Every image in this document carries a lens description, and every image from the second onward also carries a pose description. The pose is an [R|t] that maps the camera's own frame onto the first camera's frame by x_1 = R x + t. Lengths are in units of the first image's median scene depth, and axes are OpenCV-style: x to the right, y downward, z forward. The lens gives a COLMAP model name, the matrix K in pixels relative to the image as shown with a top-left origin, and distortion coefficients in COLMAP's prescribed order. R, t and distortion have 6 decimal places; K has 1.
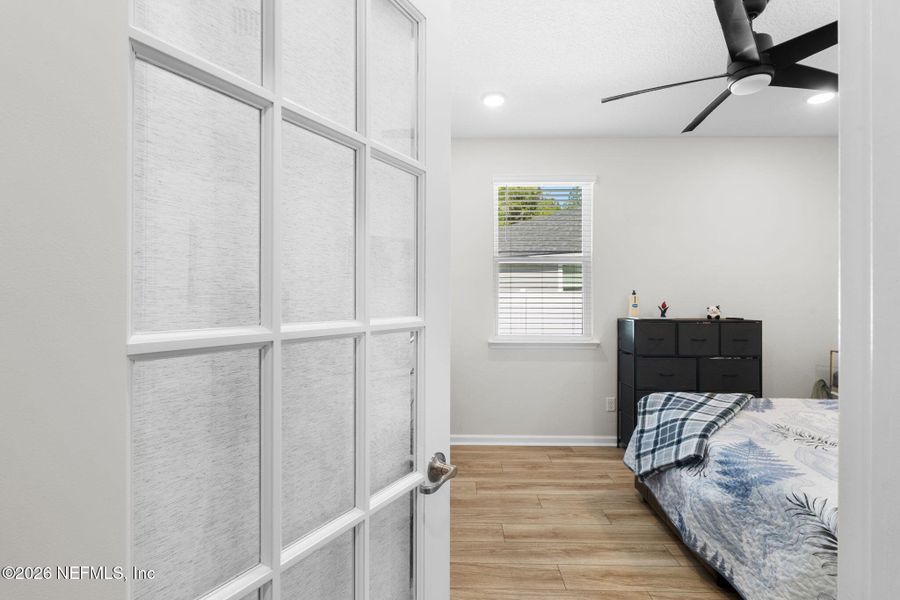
lens RADIAL K [[404.8, 0, 449.8], [0, 404.8, 301.2], [0, 0, 1]] dist [-0.000624, 0.000459]
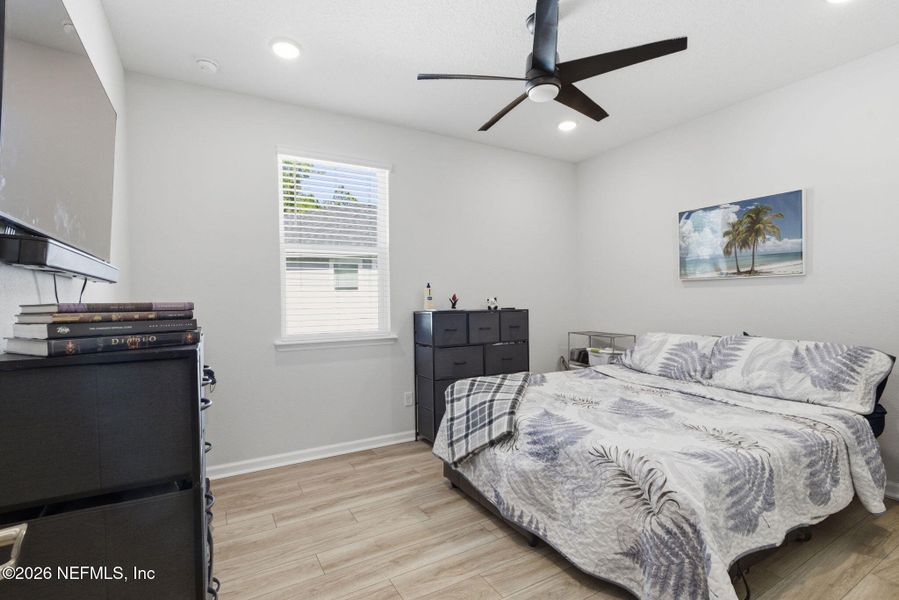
lens RADIAL K [[424.9, 0, 450.7], [0, 424.9, 306.0], [0, 0, 1]] dist [-0.003378, 0.000008]
pose [[0.855921, -0.022083, 0.516635, -0.079209], [0.017545, 0.999753, 0.013665, 0.027147], [-0.516809, -0.002632, 0.856097, 0.103599]]
